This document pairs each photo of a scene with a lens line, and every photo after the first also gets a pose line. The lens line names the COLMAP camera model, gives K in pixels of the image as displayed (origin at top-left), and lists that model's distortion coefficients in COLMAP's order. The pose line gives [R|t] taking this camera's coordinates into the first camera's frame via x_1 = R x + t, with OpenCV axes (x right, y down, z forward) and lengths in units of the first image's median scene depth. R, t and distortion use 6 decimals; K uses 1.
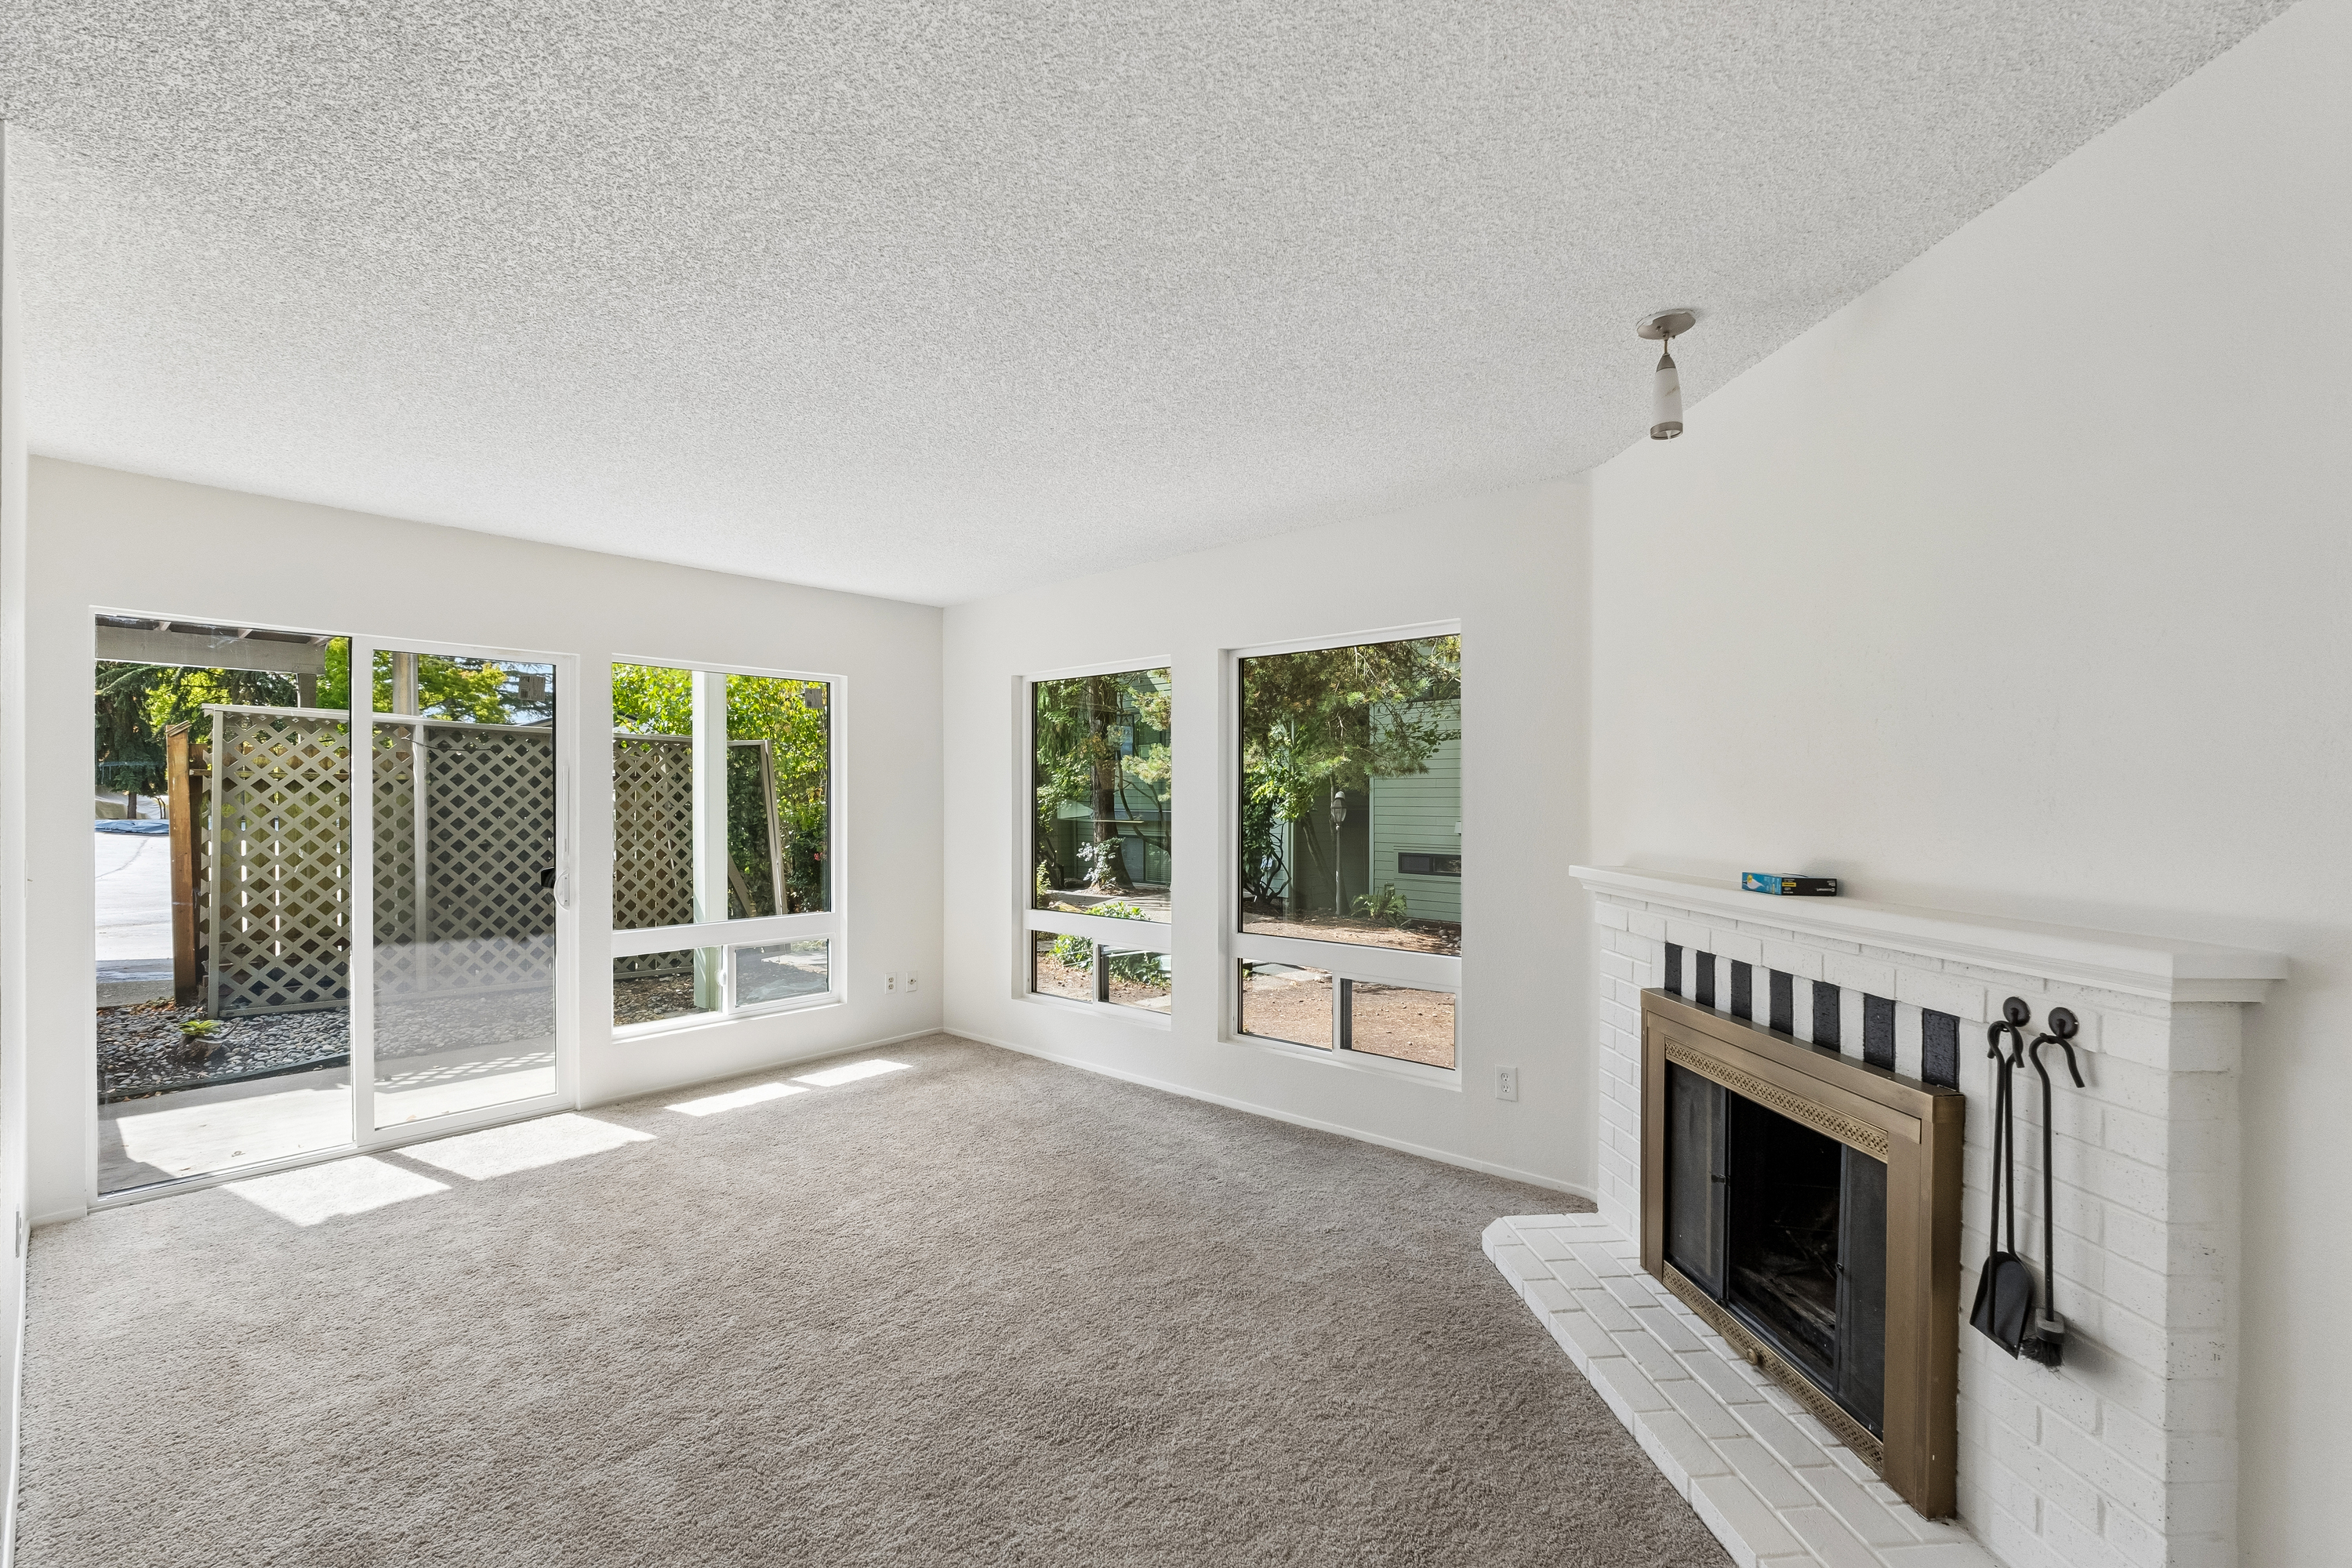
lens RADIAL K [[1006.5, 0, 1174.5], [0, 1006.5, 798.3], [0, 0, 1]] dist [-0.001666, -0.000247]
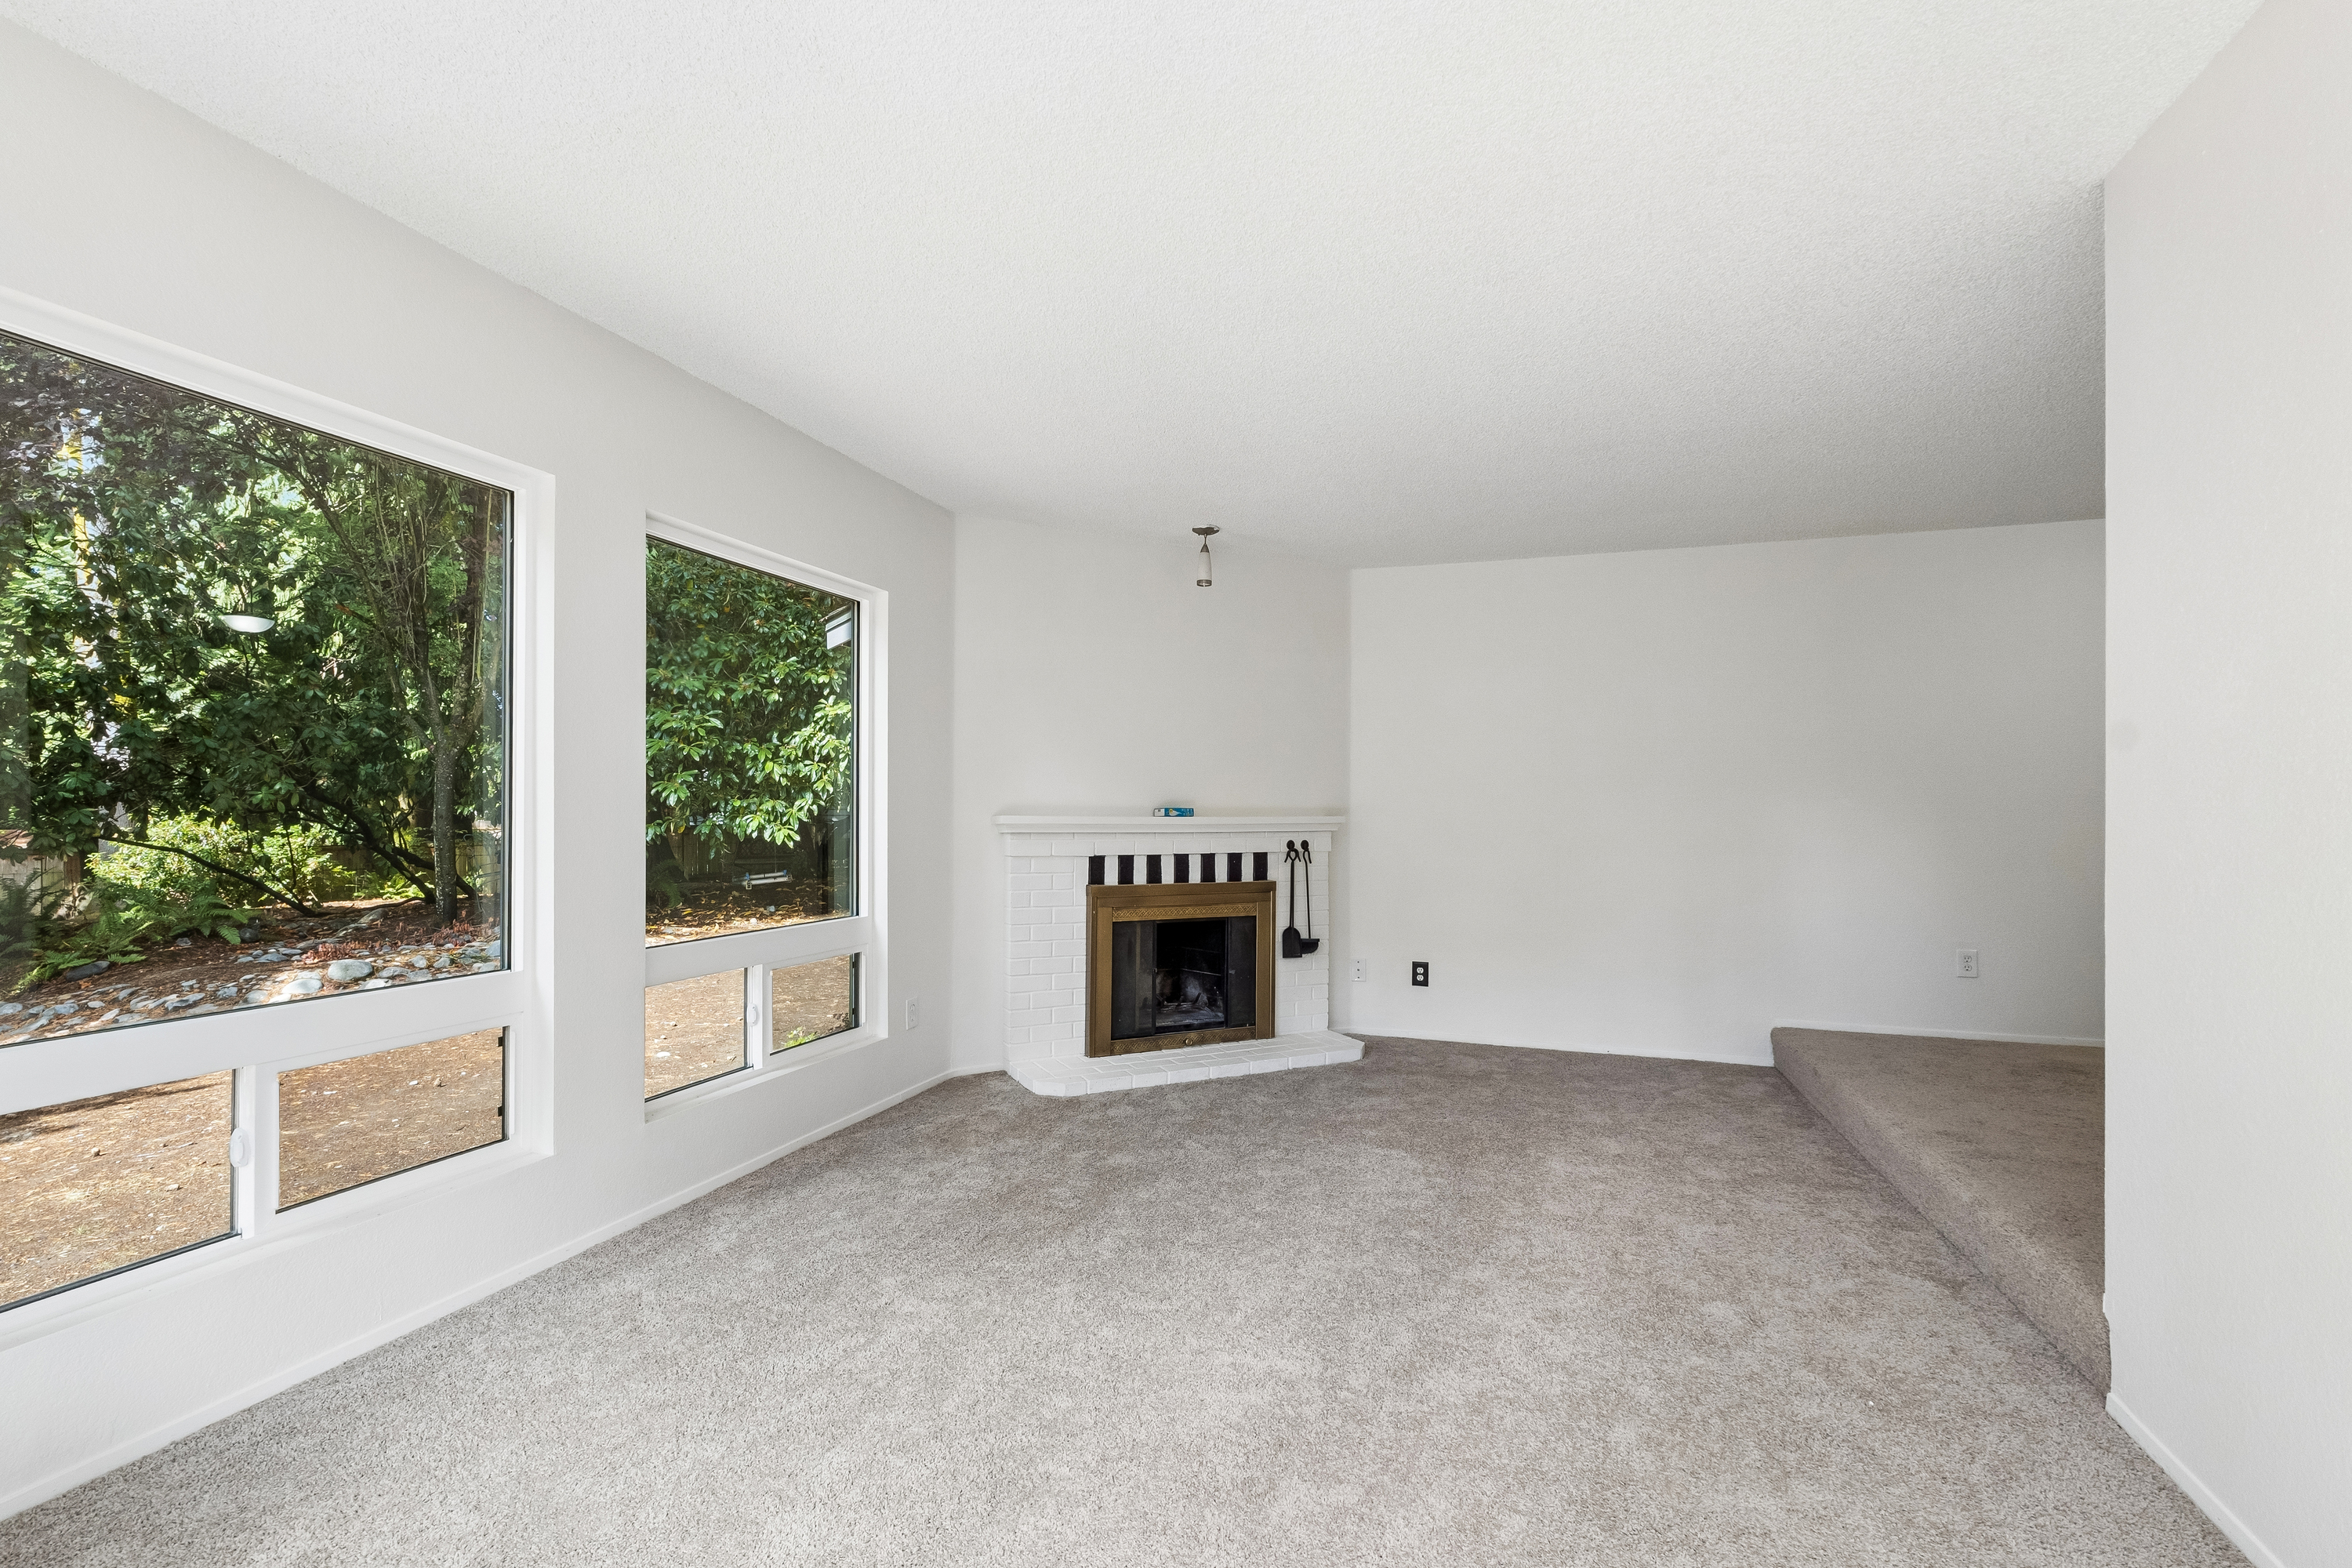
lens RADIAL K [[1006.5, 0, 1174.5], [0, 1006.5, 798.3], [0, 0, 1]] dist [-0.001666, -0.000247]
pose [[-0.367934, 0.001433, 0.929851, -1.492210], [-0.010704, 0.999926, -0.005776, 0.078937], [-0.929790, -0.012078, -0.367891, 2.000016]]
